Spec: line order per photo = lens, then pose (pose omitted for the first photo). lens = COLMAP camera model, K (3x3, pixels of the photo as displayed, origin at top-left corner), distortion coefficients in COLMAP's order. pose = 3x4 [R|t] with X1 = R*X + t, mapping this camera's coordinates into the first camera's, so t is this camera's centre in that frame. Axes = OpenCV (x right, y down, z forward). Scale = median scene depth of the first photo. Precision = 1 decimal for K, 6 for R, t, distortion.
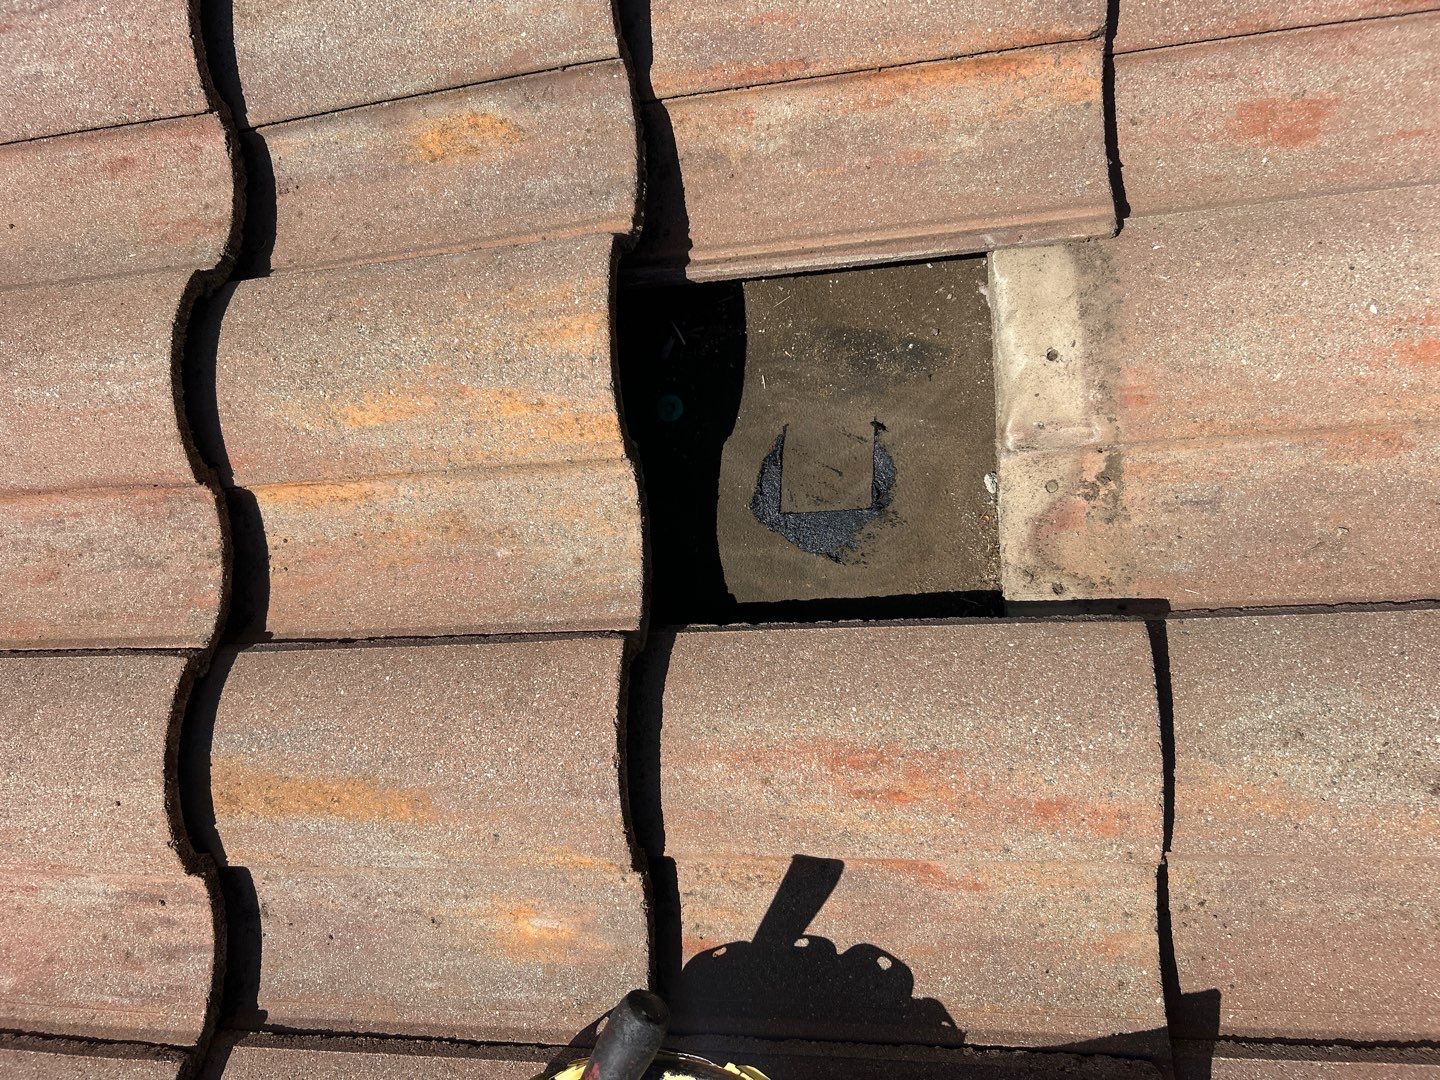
lens RADIAL K [[1117.1, 0, 678.2], [0, 1117.1, 543.7], [0, 0, 1]] dist [0.010681, -0.033761]
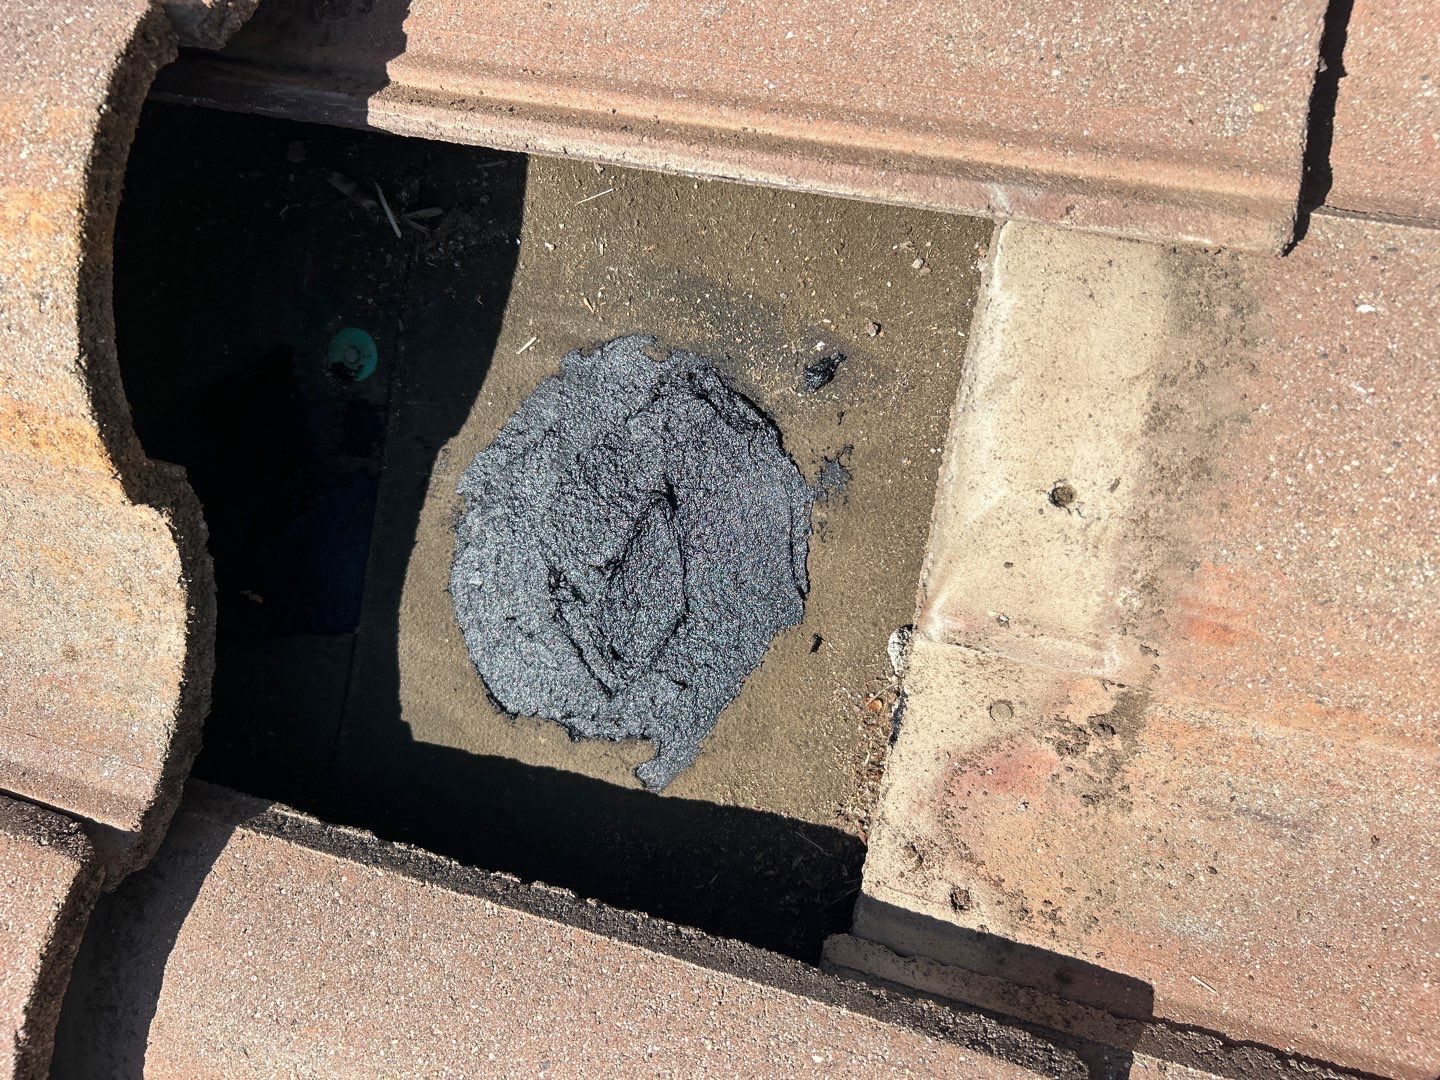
lens RADIAL K [[1117.1, 0, 715.9], [0, 1117.1, 538.0], [0, 0, 1]] dist [0.010681, -0.033761]
pose [[0.979085, 0.201522, 0.027947, 0.181302], [-0.202487, 0.951857, 0.230146, -0.220105], [0.019778, -0.230992, 0.972755, 0.533615]]
